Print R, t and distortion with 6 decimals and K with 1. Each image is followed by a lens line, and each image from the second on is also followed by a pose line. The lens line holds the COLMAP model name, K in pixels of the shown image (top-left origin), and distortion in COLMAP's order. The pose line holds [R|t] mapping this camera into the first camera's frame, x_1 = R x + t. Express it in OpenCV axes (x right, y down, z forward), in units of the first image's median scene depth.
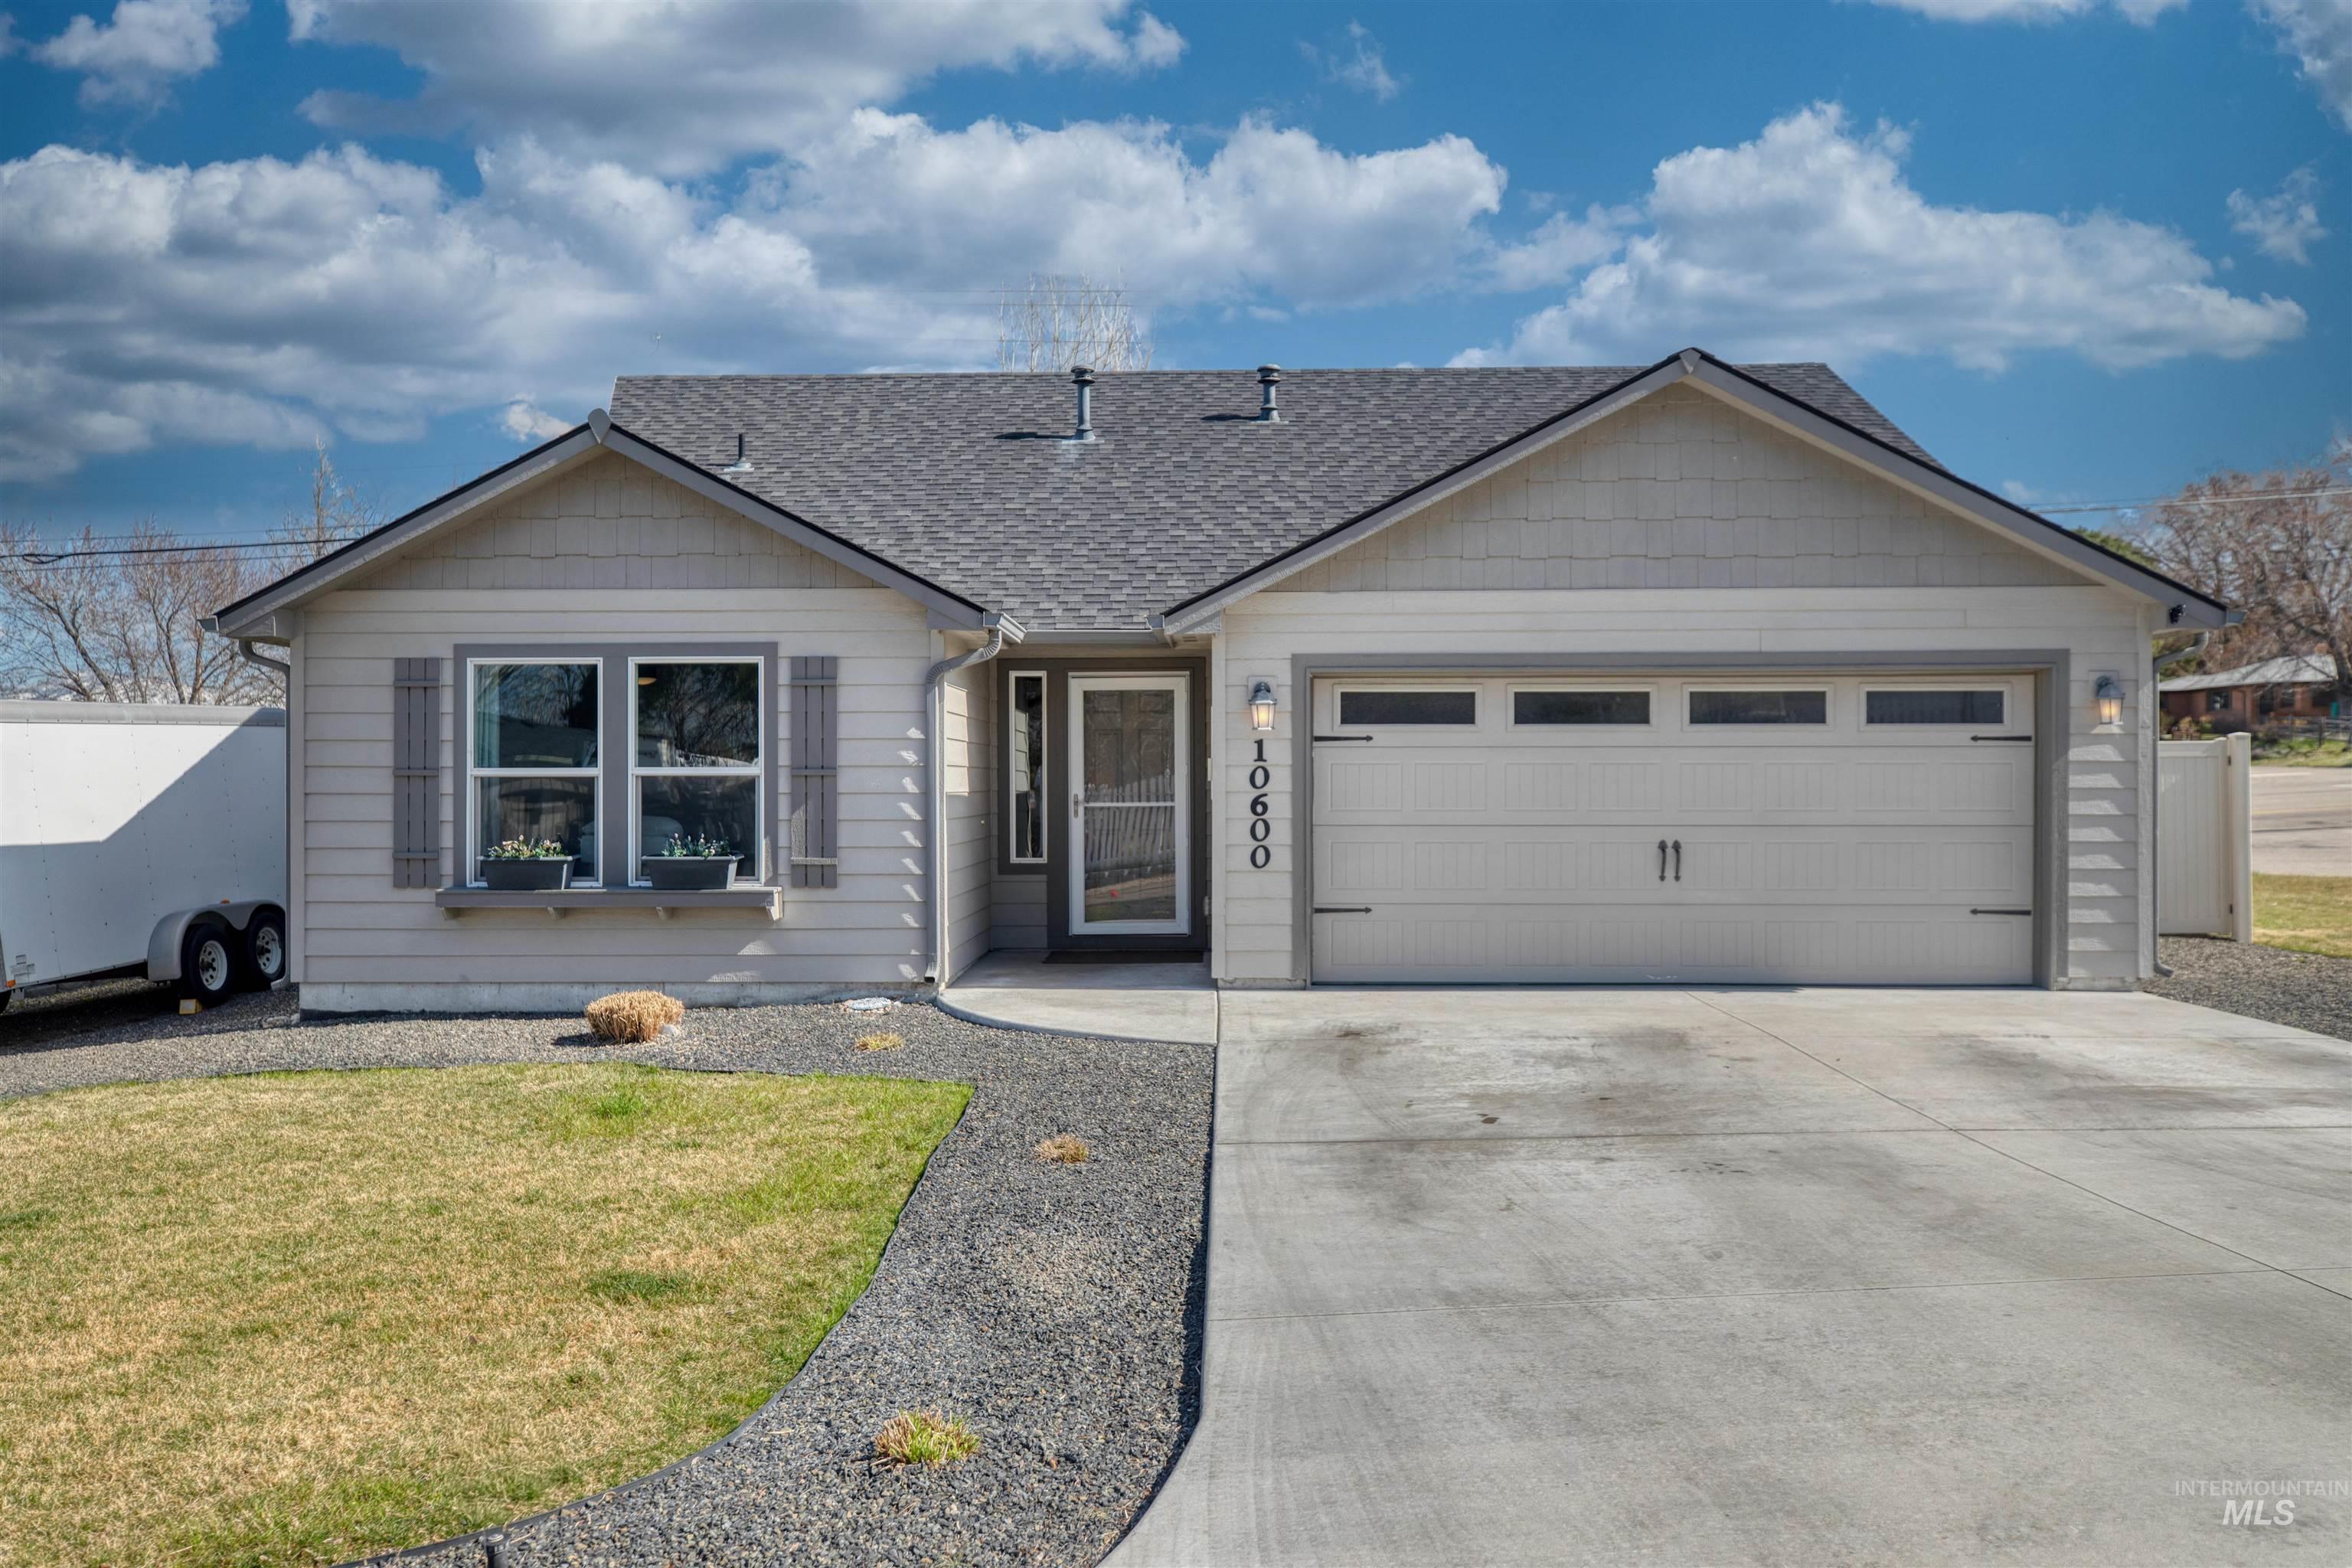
lens RADIAL K [[2418.0, 0, 1202.6], [0, 2418.0, 765.8], [0, 0, 1]] dist [0.015695, 0.000000]
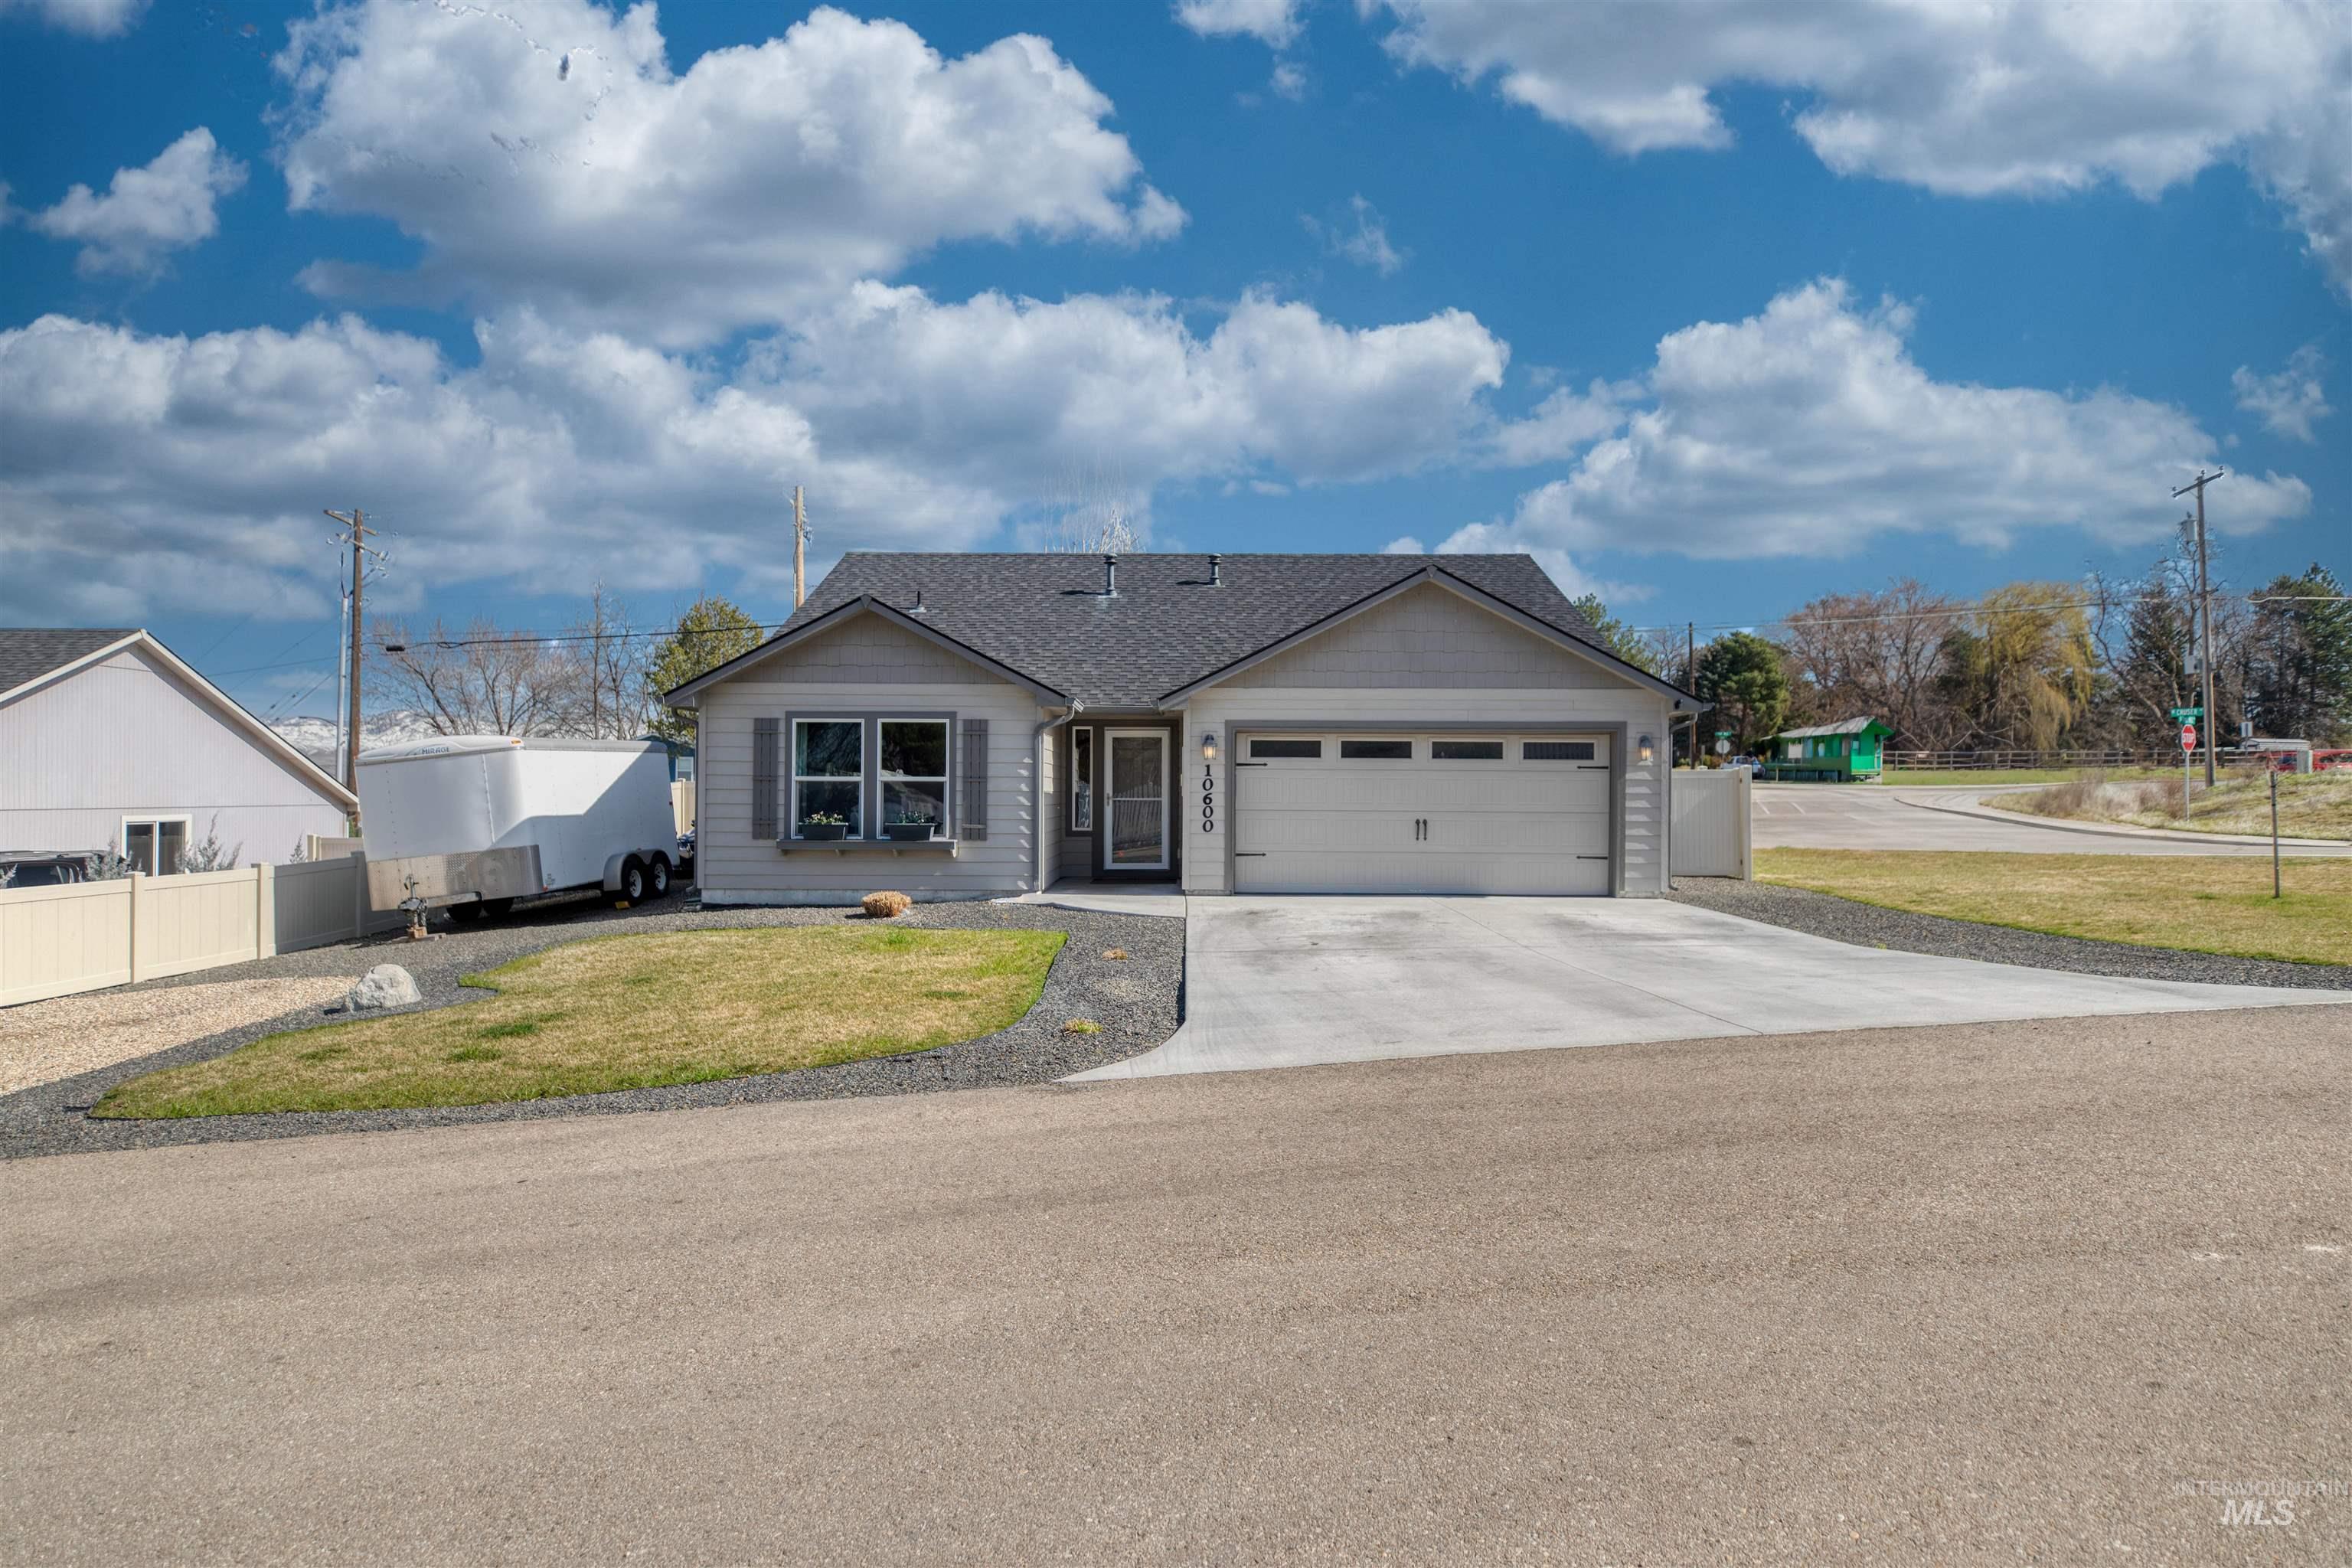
lens RADIAL K [[1316.3, 0, 1169.6], [0, 1316.3, 781.2], [0, 0, 1]] dist [0.007800, -0.000085]
pose [[0.999980, 0.004122, -0.004893, -0.010800], [-0.004093, 0.999975, 0.005804, -0.068955], [0.004917, -0.005784, 0.999971, 0.456169]]
